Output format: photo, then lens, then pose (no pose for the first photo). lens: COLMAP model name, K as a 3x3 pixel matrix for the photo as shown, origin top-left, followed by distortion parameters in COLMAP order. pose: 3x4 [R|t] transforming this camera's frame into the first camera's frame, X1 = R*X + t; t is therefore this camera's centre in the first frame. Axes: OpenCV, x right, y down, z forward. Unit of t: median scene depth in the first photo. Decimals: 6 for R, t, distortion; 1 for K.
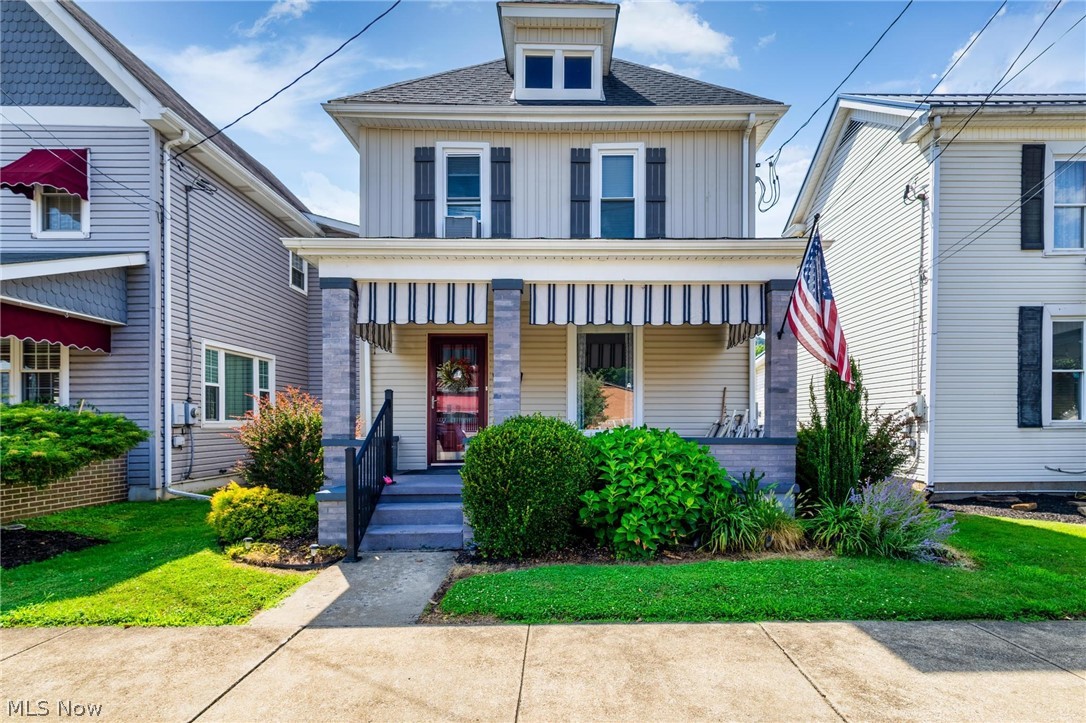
lens RADIAL K [[529.6, 0, 570.3], [0, 529.6, 426.8], [0, 0, 1]] dist [0.006813, -0.000478]
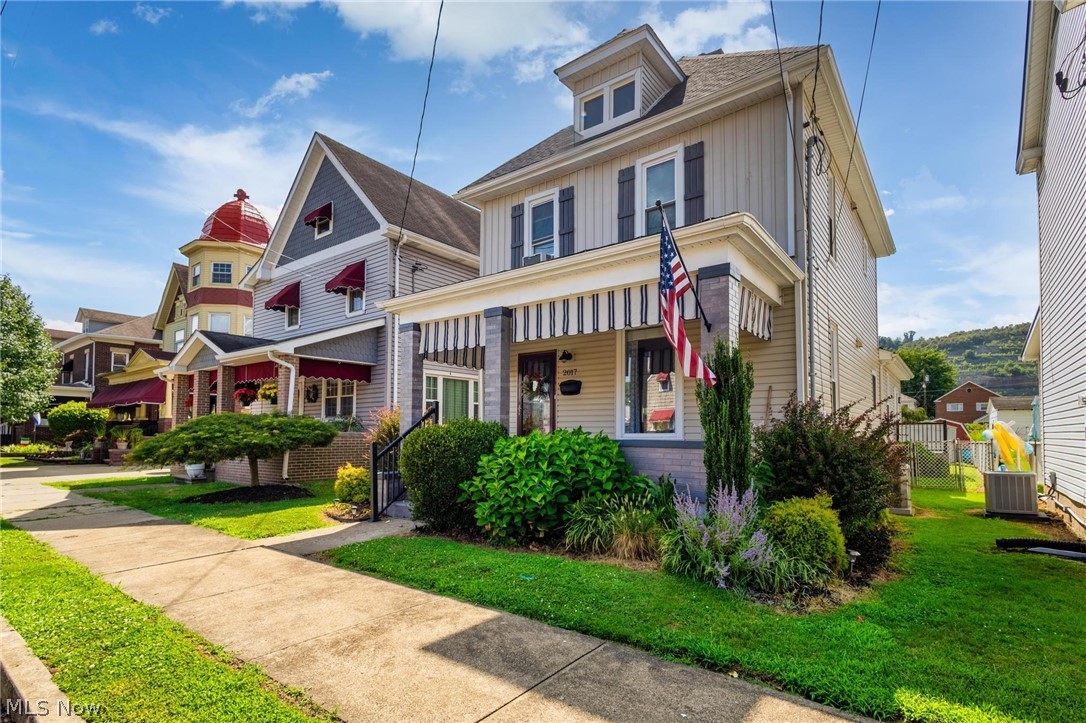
lens RADIAL K [[529.6, 0, 577.4], [0, 529.6, 415.4], [0, 0, 1]] dist [0.006813, -0.000478]
pose [[0.796728, -0.013878, -0.604178, 0.590759], [-0.005352, 0.999535, -0.030017, 0.002776], [0.604314, 0.027149, 0.796284, 0.111279]]
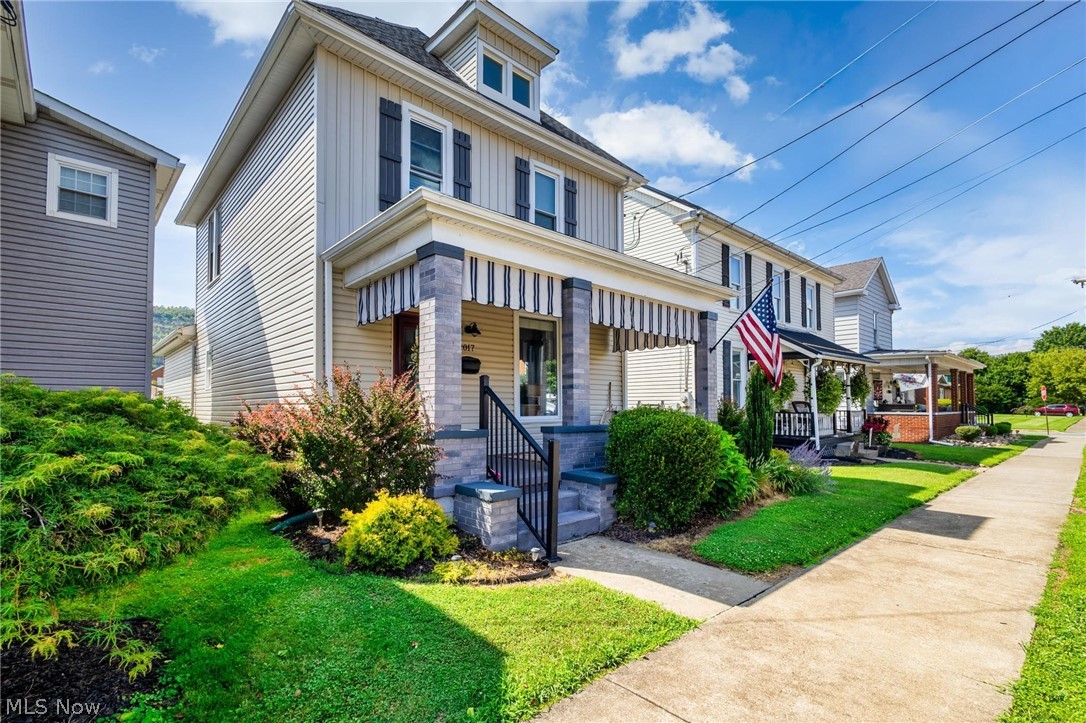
lens RADIAL K [[495.6, 0, 533.4], [0, 495.6, 399.2], [0, 0, 1]] dist [0.002527, -0.000335]
pose [[0.760410, 0.014239, 0.649287, -0.637057], [-0.000509, 0.999772, -0.021329, -0.007938], [-0.649443, 0.015888, 0.760244, 0.222012]]
